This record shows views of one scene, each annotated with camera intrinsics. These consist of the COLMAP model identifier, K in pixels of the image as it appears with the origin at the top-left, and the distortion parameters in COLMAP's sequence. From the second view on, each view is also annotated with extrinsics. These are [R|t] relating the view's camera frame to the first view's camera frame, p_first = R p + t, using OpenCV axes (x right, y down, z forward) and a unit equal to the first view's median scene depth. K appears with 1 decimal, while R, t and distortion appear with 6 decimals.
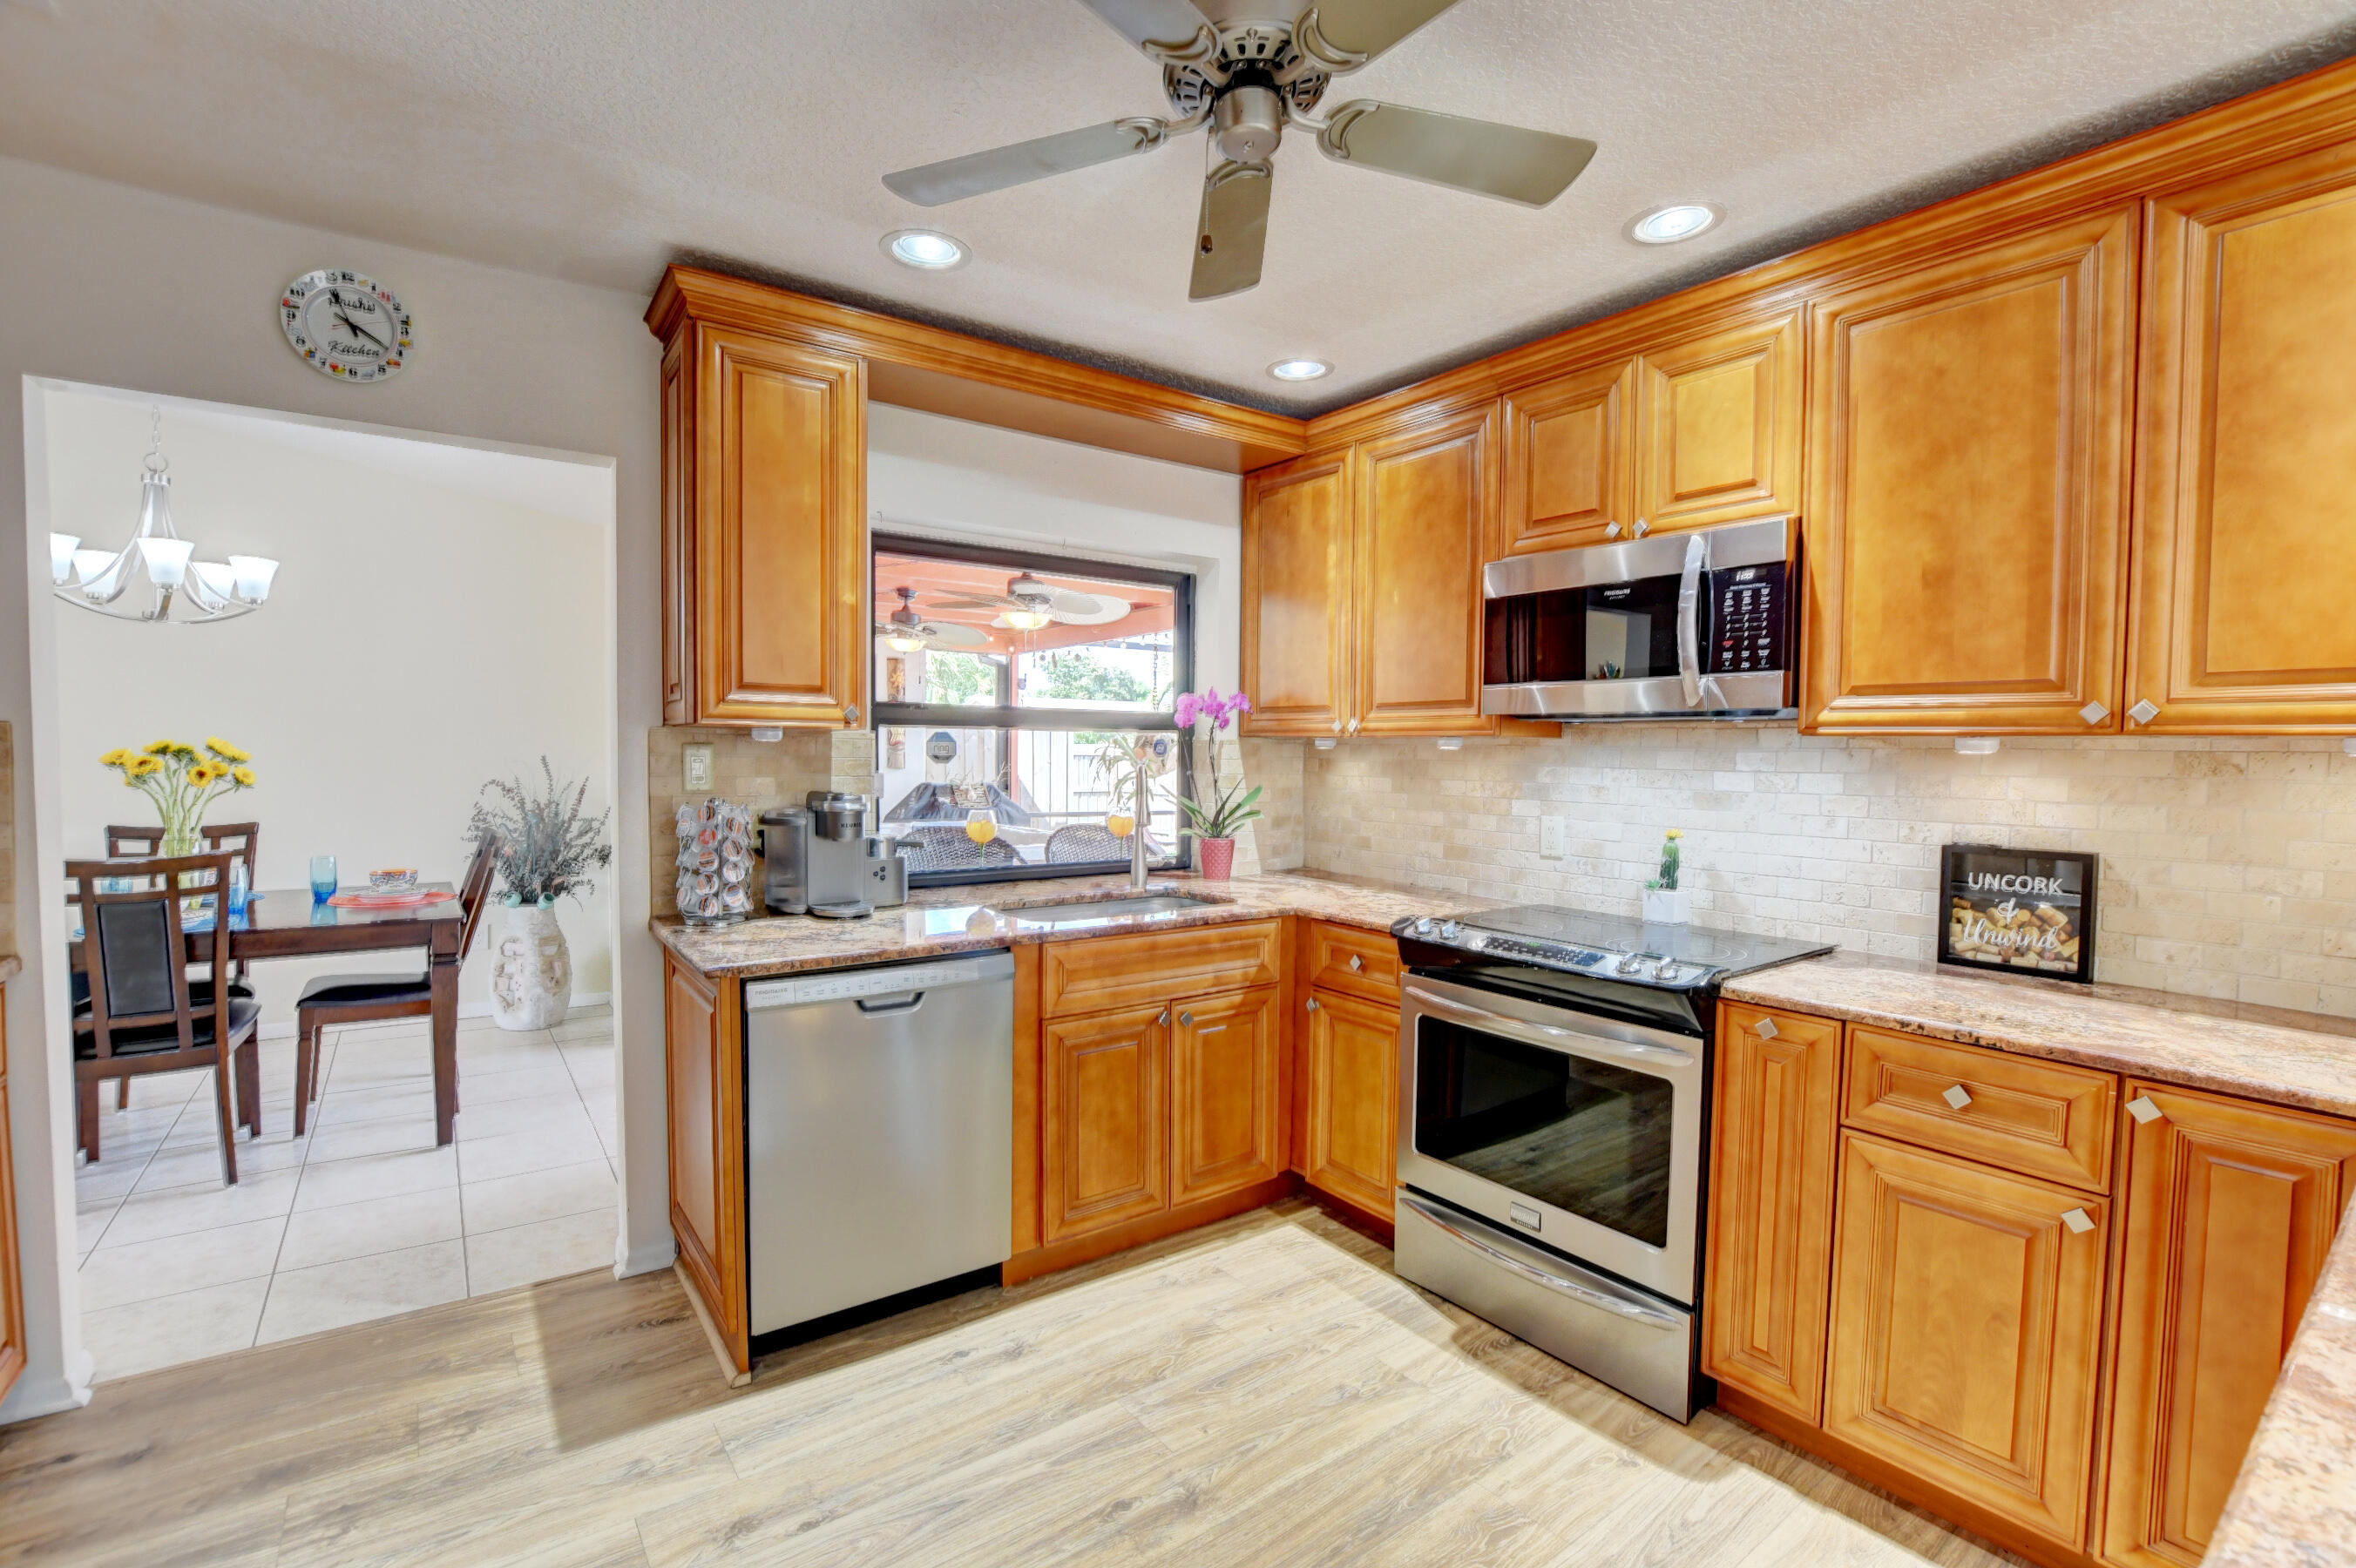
lens RADIAL K [[1037.3, 0, 1180.0], [0, 1037.3, 798.9], [0, 0, 1]] dist [-0.031020, 0.003519]
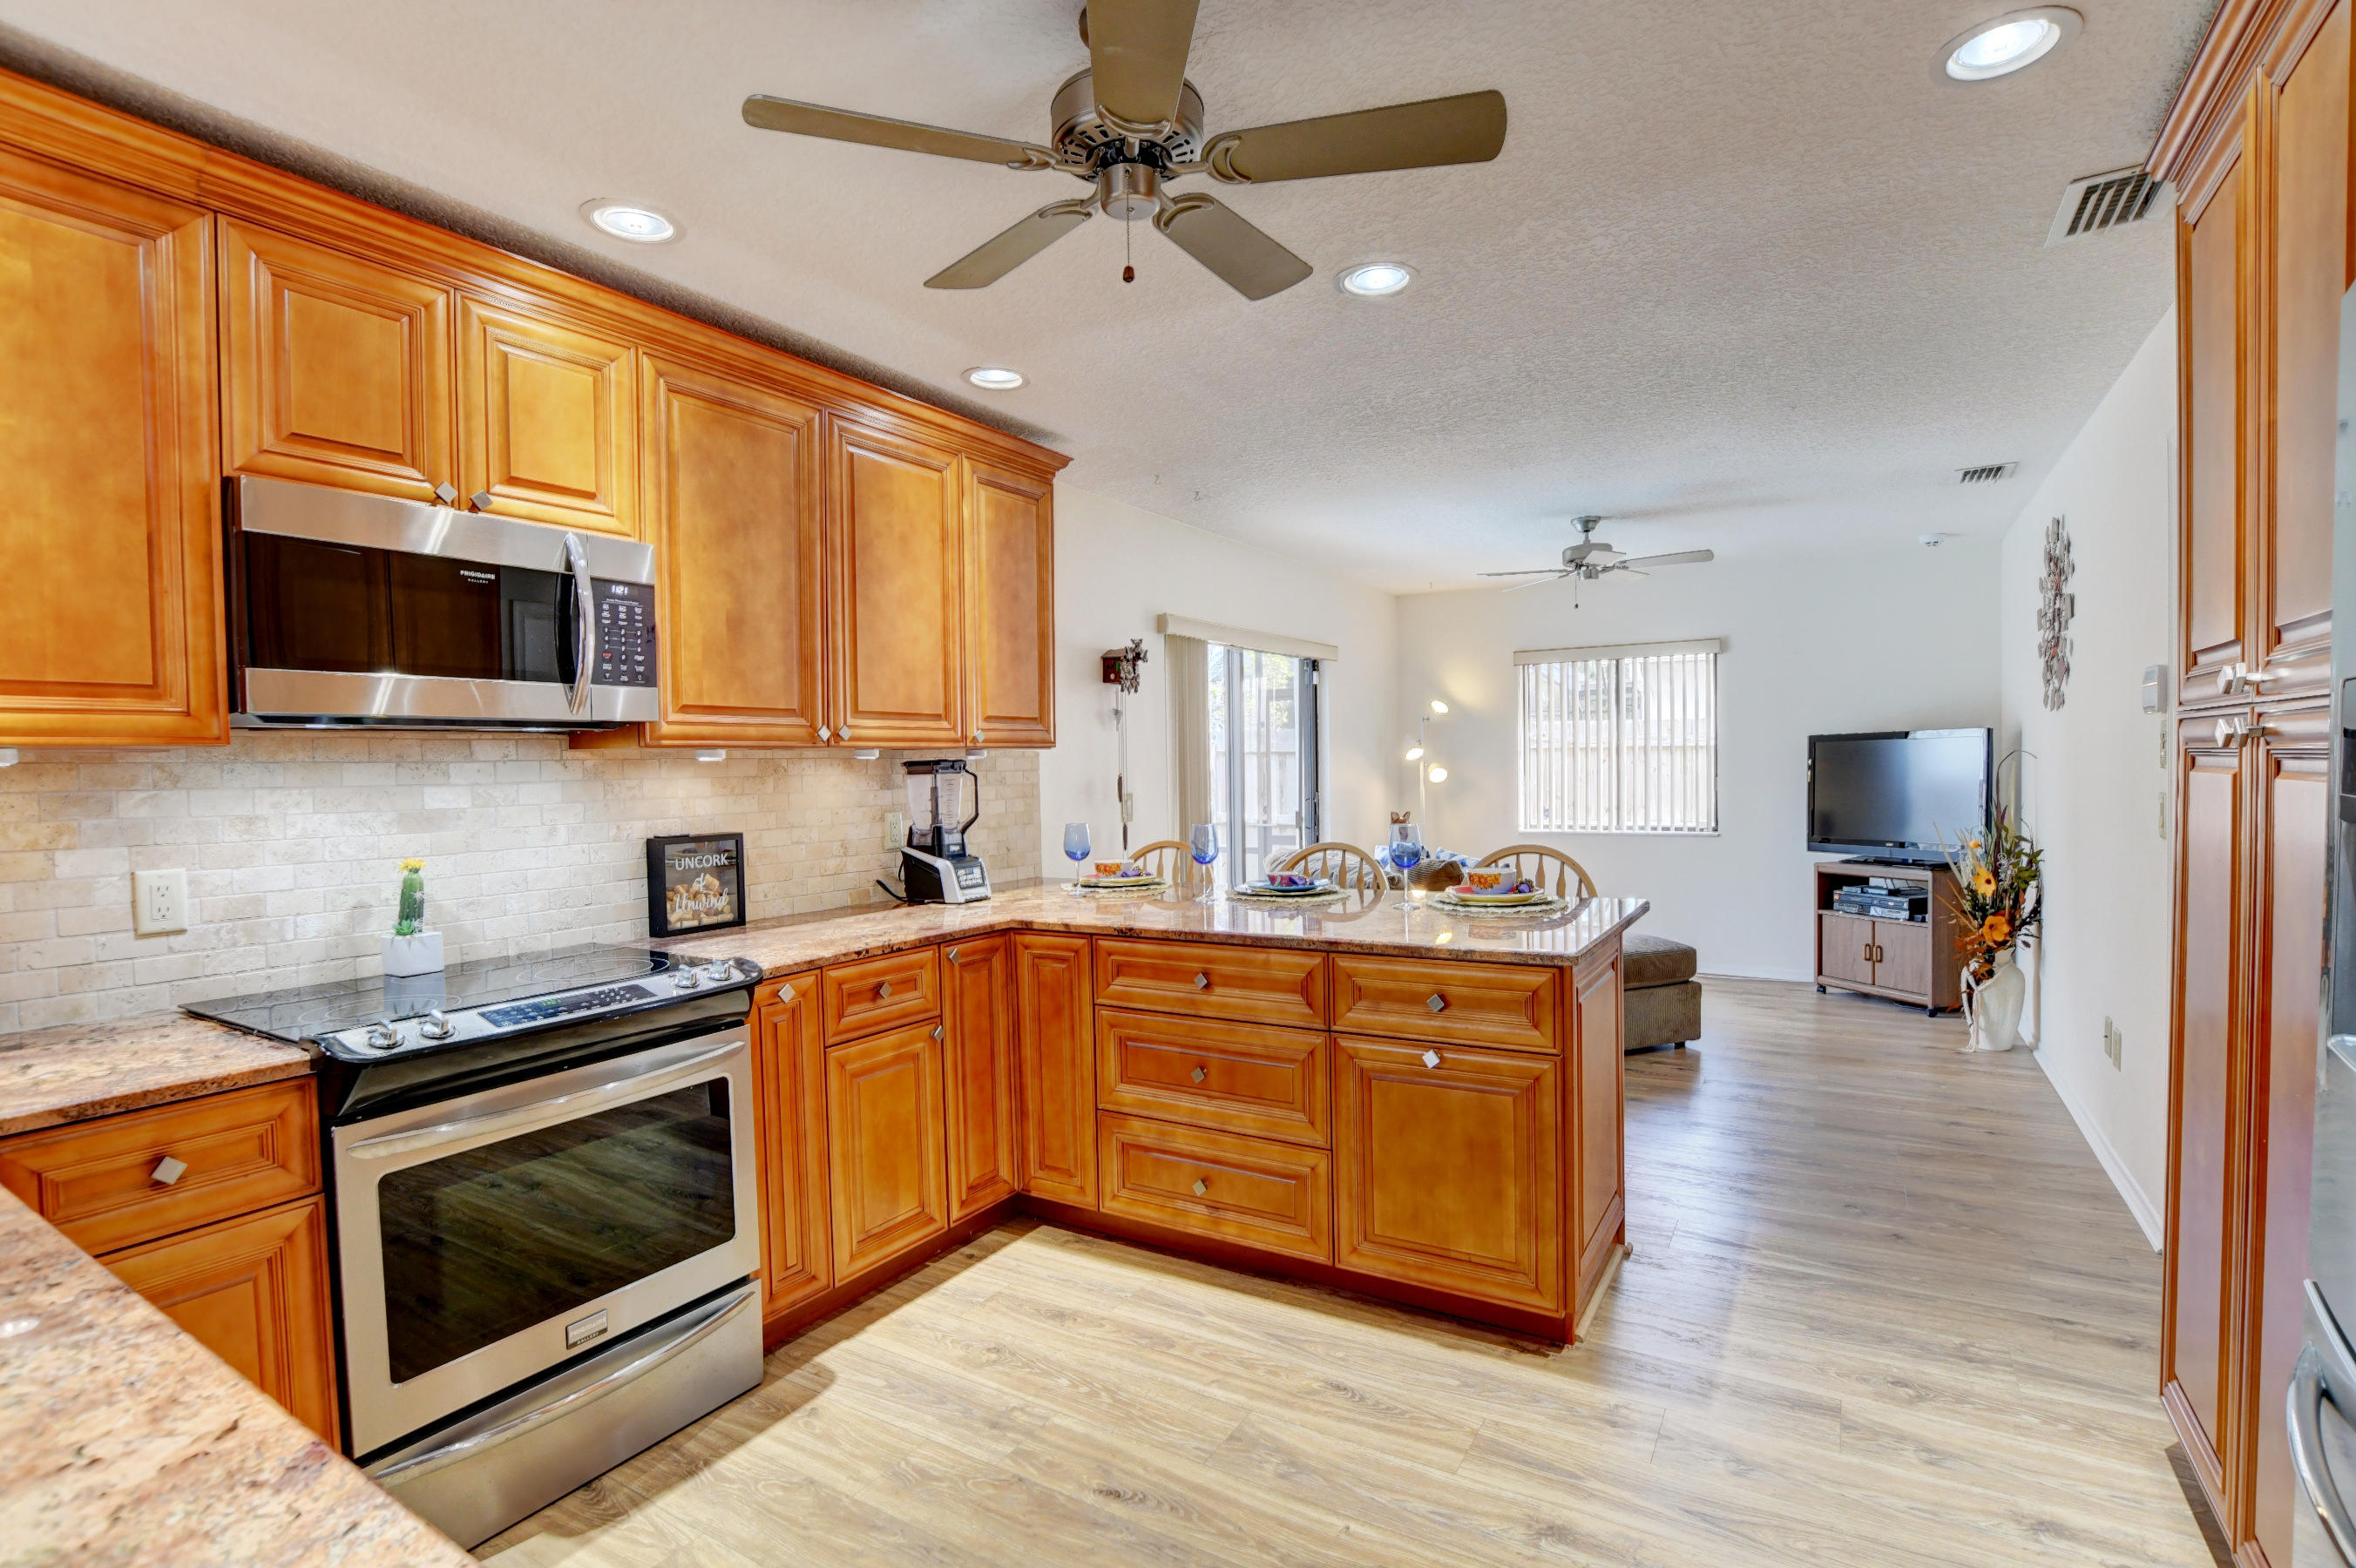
lens RADIAL K [[1098.8, 0, 1177.5], [0, 1098.8, 787.9], [0, 0, 1]] dist [-0.024387, 0.002271]
pose [[-0.367330, -0.026368, 0.929717, -0.677856], [0.053990, 0.997308, 0.049616, -0.045210], [-0.928523, 0.068421, -0.364917, 0.904325]]
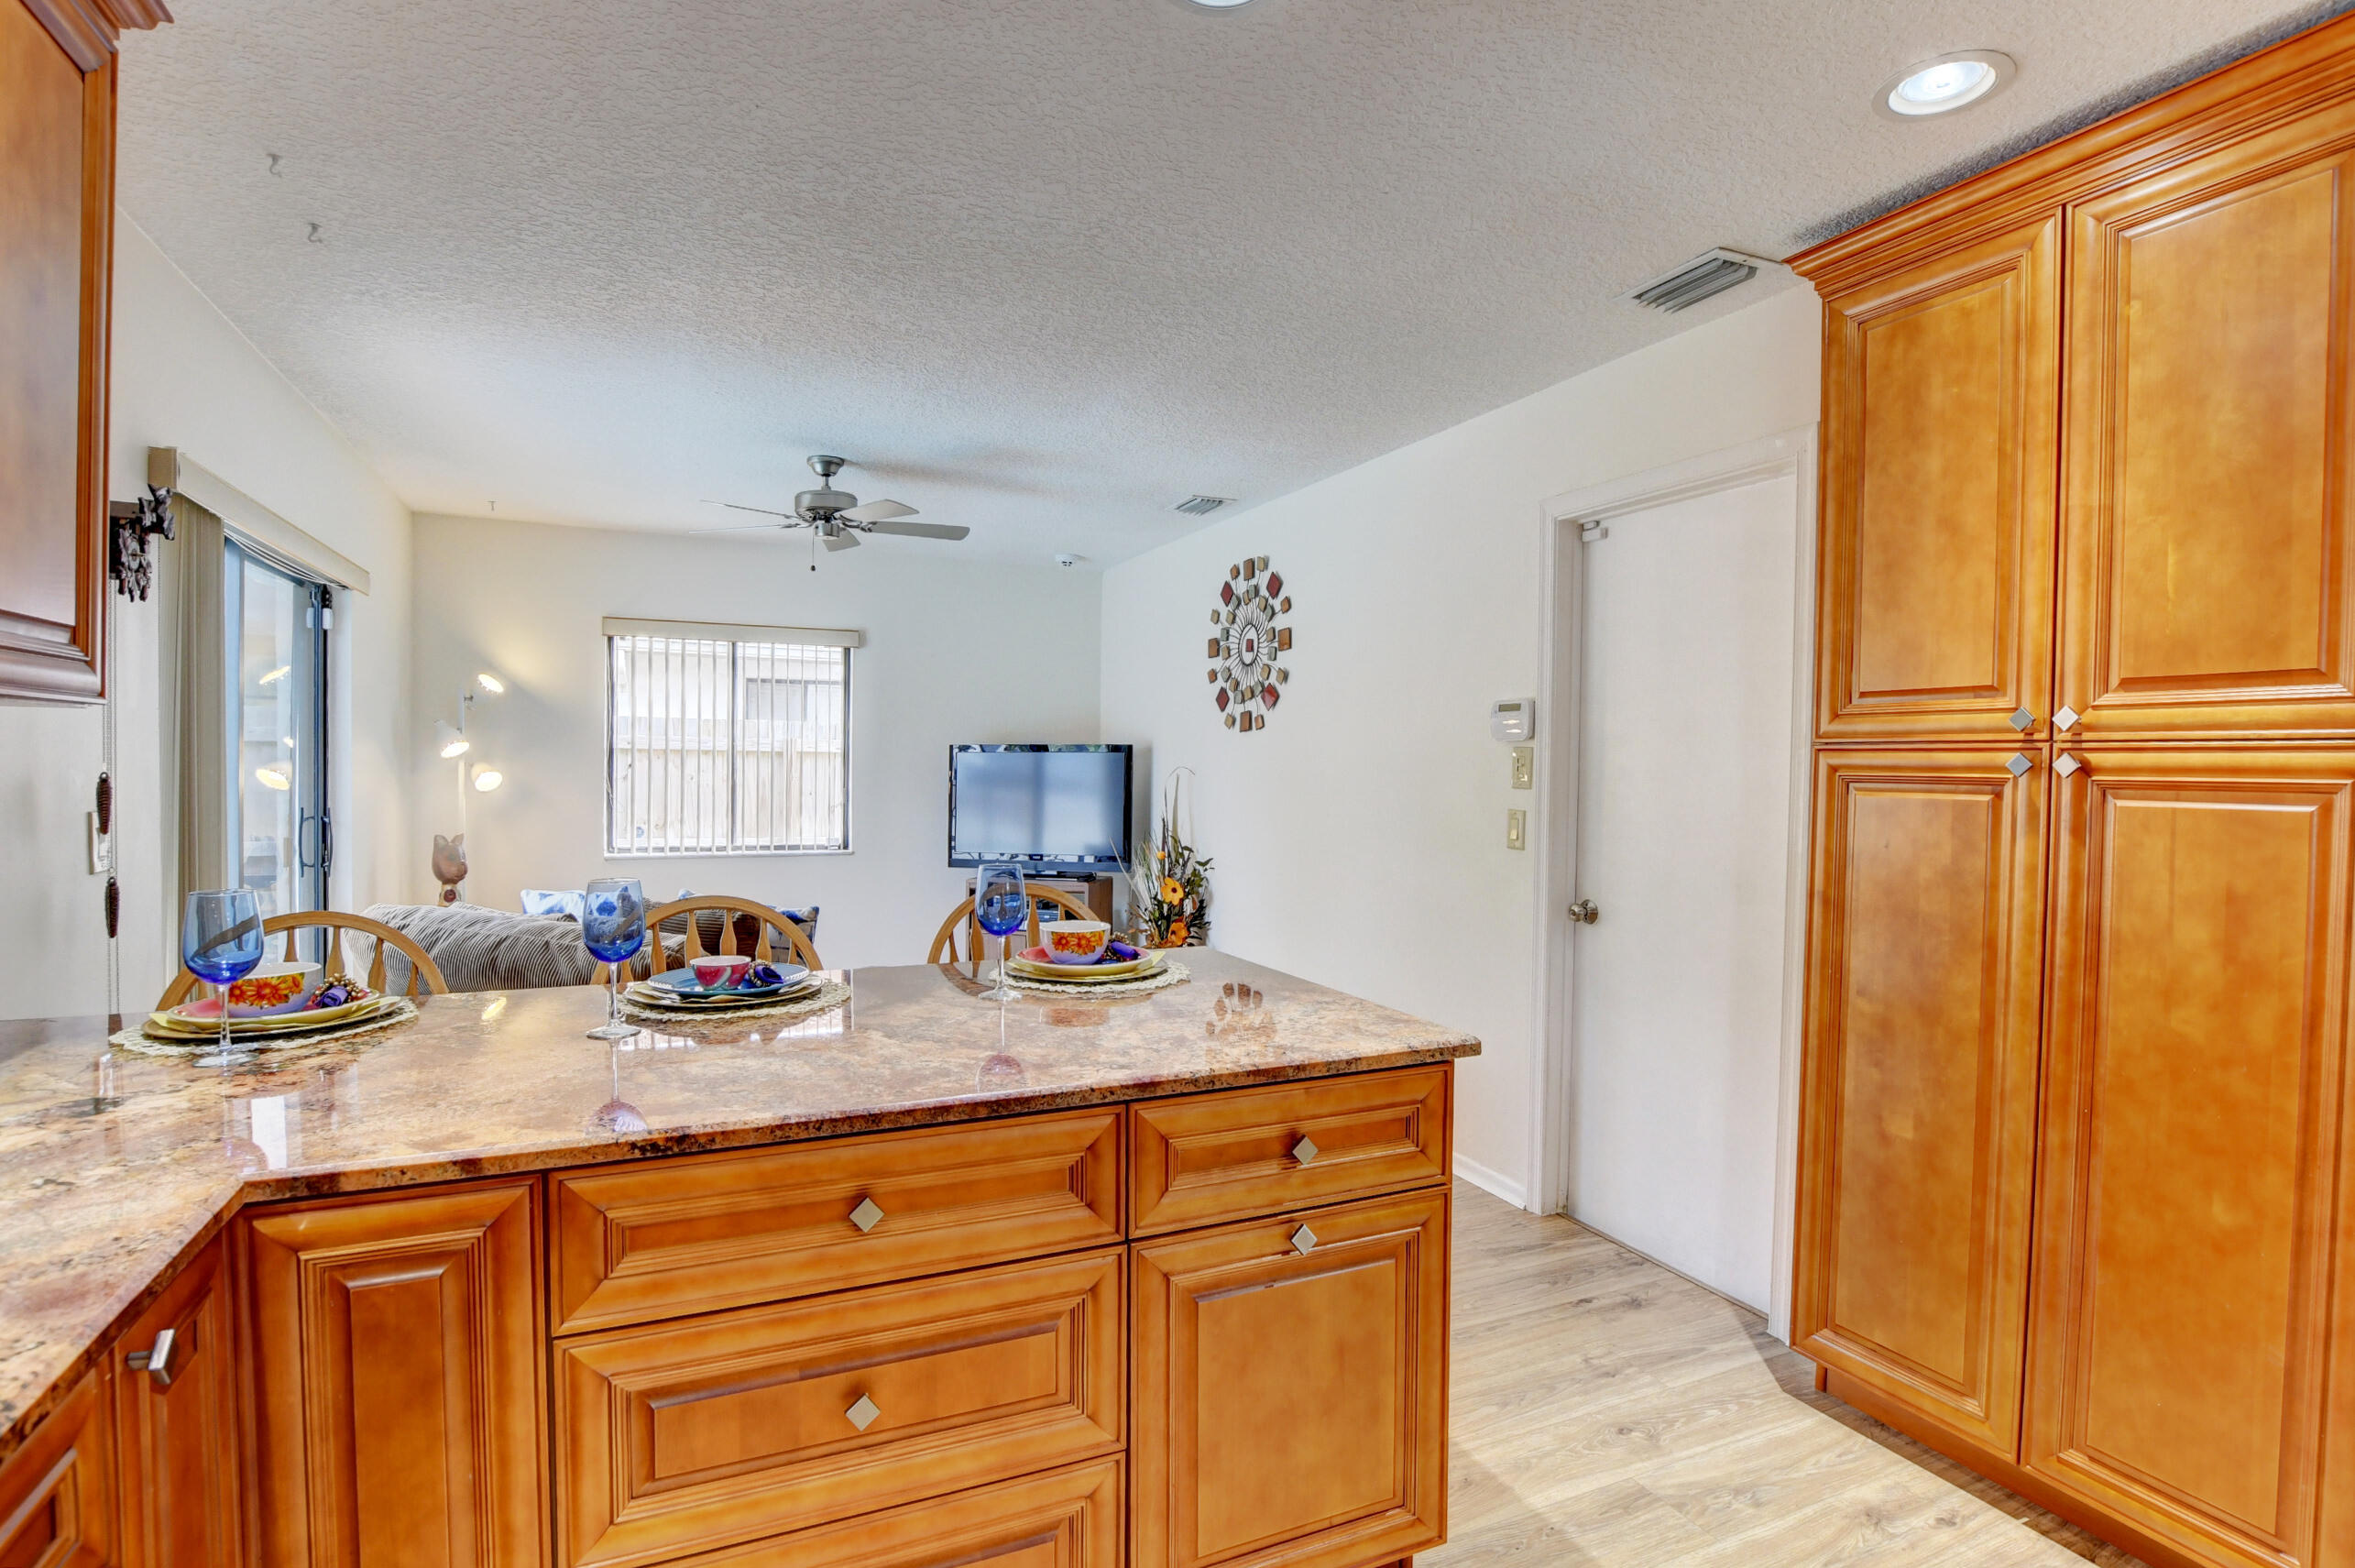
lens RADIAL K [[1161.2, 0, 1166.8], [0, 1161.2, 793.5], [0, 0, 1]] dist [-0.022696, 0.000526]
pose [[-0.975035, -0.028813, 0.220175, 0.192381], [-0.013853, 0.997507, 0.069191, -0.037403], [-0.221619, 0.064414, -0.973003, 1.002439]]
